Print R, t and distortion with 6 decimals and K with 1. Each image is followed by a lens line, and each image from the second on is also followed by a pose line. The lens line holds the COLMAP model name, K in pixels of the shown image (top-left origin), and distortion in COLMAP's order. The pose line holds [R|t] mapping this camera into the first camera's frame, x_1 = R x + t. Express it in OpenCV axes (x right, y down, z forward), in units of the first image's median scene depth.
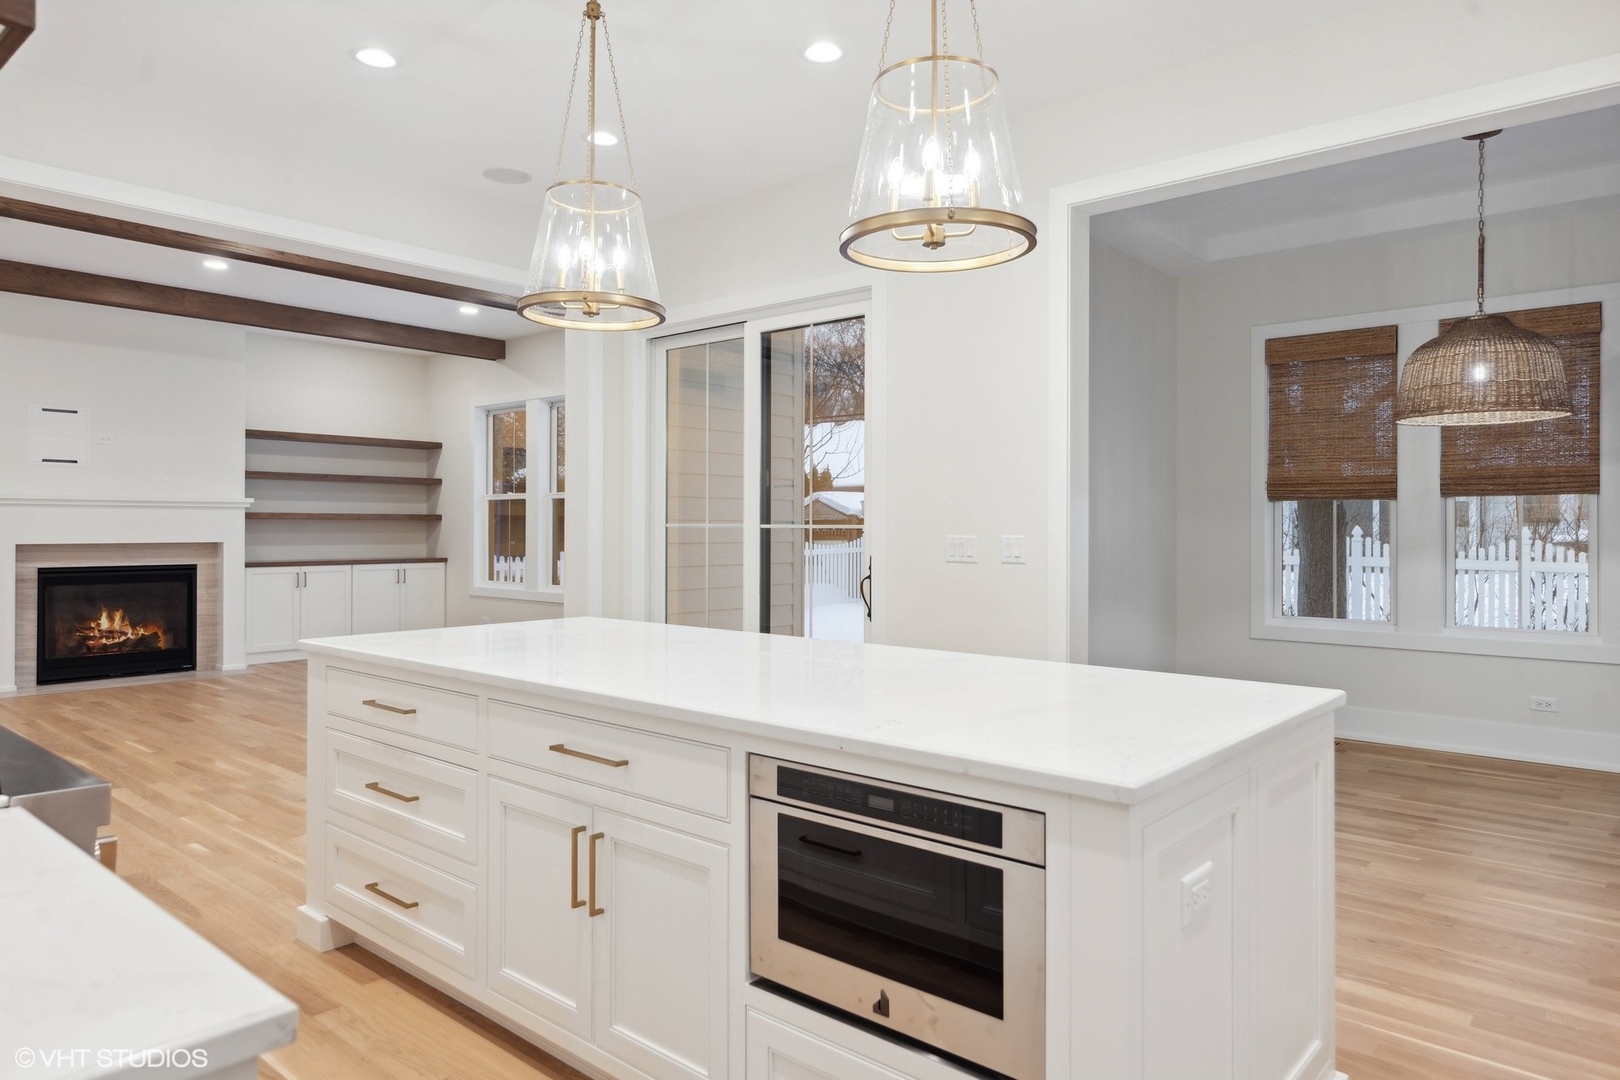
lens RADIAL K [[1032.2, 0, 810.0], [0, 1032.2, 540.0], [0, 0, 1]] dist [-0.000597, -0.000114]
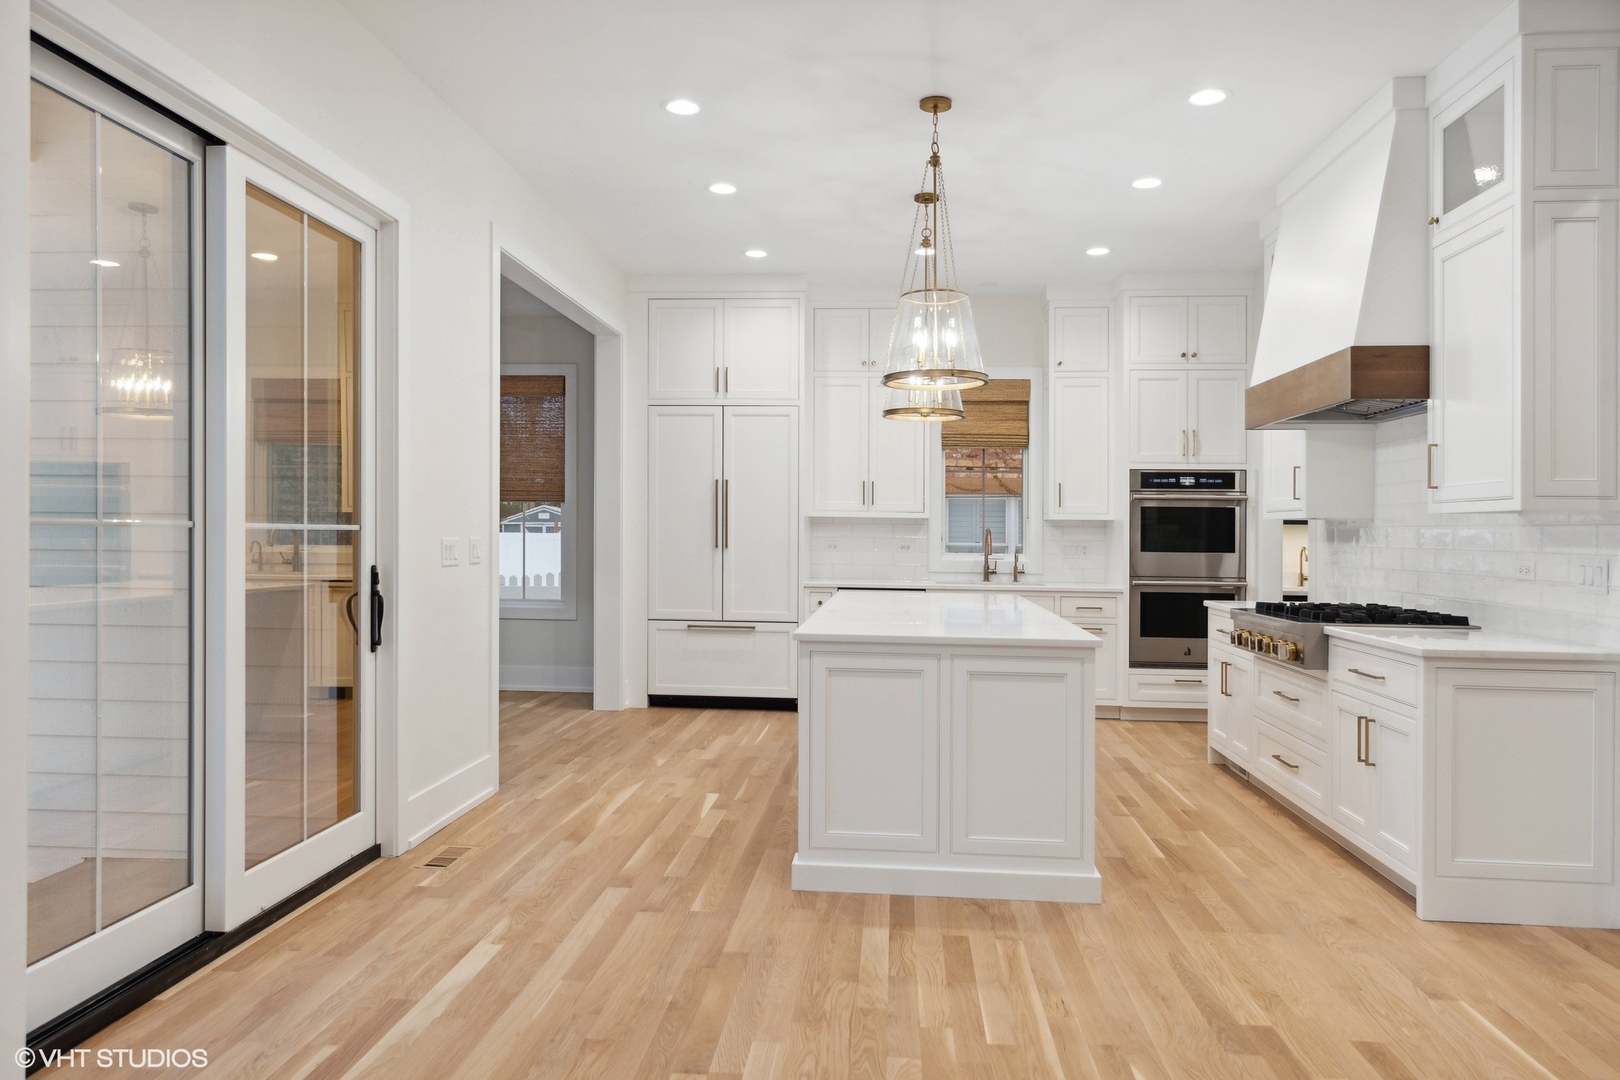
lens RADIAL K [[1074.6, 0, 810.0], [0, 1074.6, 540.0], [0, 0, 1]] dist [0.000528, -0.000065]
pose [[-0.594287, -0.018698, 0.804035, -1.051216], [-0.007071, 0.999813, 0.018024, -0.027199], [-0.804222, 0.005026, -0.594308, 1.646897]]
